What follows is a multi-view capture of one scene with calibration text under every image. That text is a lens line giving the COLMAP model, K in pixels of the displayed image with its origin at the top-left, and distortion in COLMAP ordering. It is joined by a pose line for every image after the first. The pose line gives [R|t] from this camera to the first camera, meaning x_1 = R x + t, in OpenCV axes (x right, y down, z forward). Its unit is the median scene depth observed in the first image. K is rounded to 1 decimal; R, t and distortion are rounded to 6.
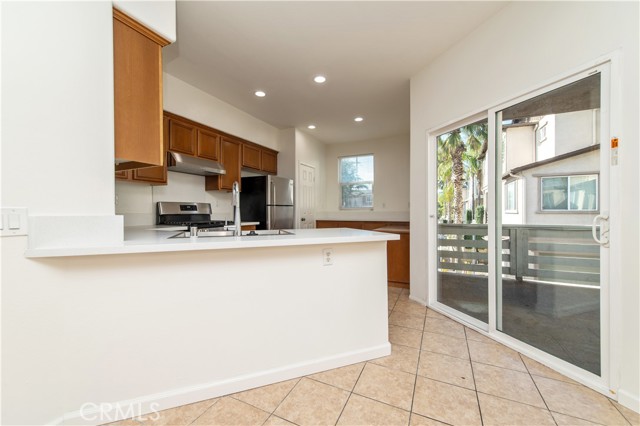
lens RADIAL K [[251.1, 0, 322.1], [0, 251.1, 214.3], [0, 0, 1]] dist [0.007020, -0.001296]
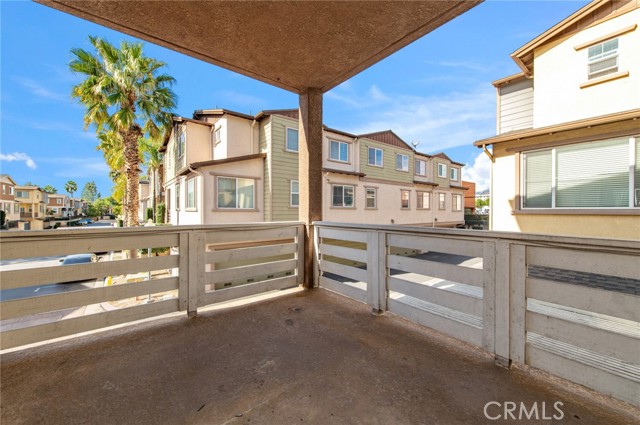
lens RADIAL K [[251.1, 0, 318.9], [0, 251.1, 210.1], [0, 0, 1]] dist [0.007020, -0.001296]
pose [[0.447357, 0.009159, 0.894309, 0.292960], [0.002589, 0.999930, -0.011535, 0.009103], [-0.894352, 0.007475, 0.447302, 0.355969]]
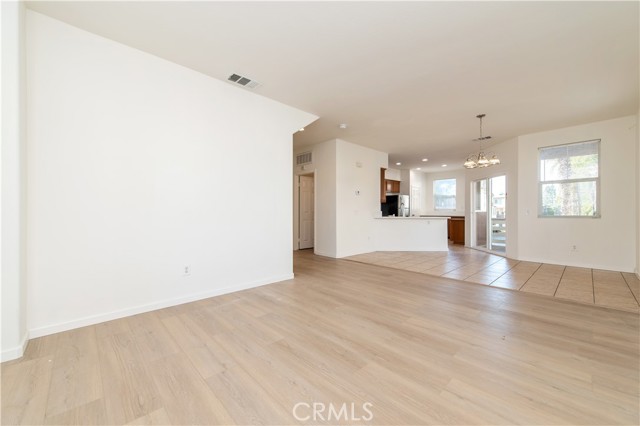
lens RADIAL K [[251.1, 0, 318.1], [0, 251.1, 212.7], [0, 0, 1]] dist [0.007020, -0.001296]
pose [[0.929374, 0.013522, -0.368891, -0.037491], [-0.015532, 0.999876, -0.002479, 0.016849], [0.368812, 0.008033, 0.929469, -0.988793]]
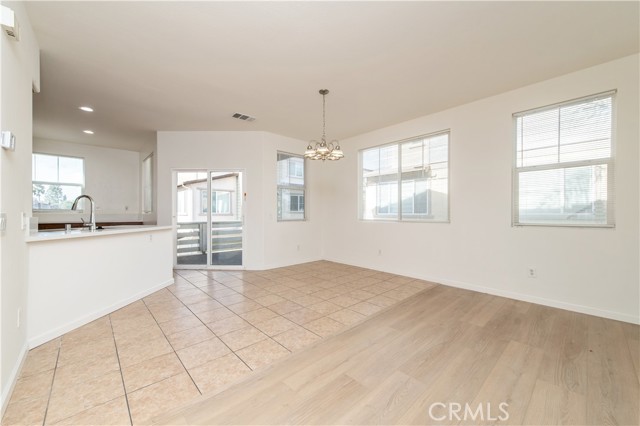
lens RADIAL K [[251.1, 0, 316.9], [0, 251.1, 212.3], [0, 0, 1]] dist [0.007020, -0.001296]
pose [[0.381525, 0.009376, 0.924311, -0.419099], [0.004389, 0.999919, -0.011954, 0.000591], [-0.924348, 0.008618, 0.381453, -0.309234]]
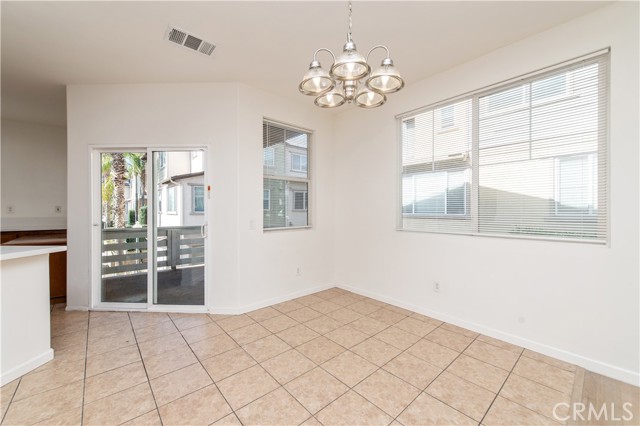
lens RADIAL K [[251.1, 0, 321.3], [0, 251.1, 210.7], [0, 0, 1]] dist [0.007020, -0.001296]
pose [[0.386974, 0.004056, 0.922082, -0.097707], [0.005609, 0.999961, -0.006753, -0.021301], [-0.922073, 0.007785, 0.386937, -0.165381]]
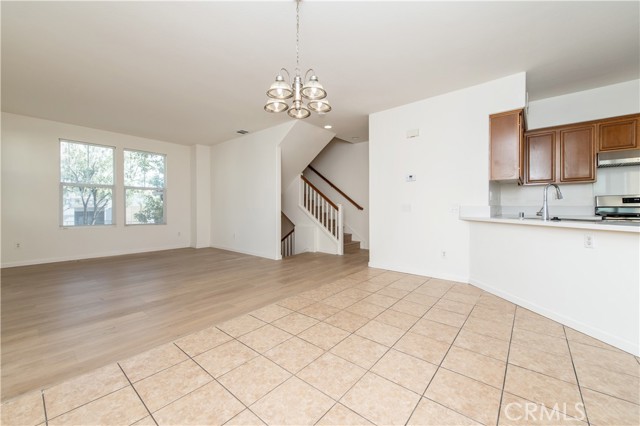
lens RADIAL K [[251.1, 0, 320.8], [0, 251.1, 206.6], [0, 0, 1]] dist [0.007020, -0.001296]
pose [[-0.248327, 0.005080, -0.968663, 0.469462], [-0.007584, 0.999945, 0.007189, 0.002760], [0.968646, 0.009131, -0.248275, 0.020554]]
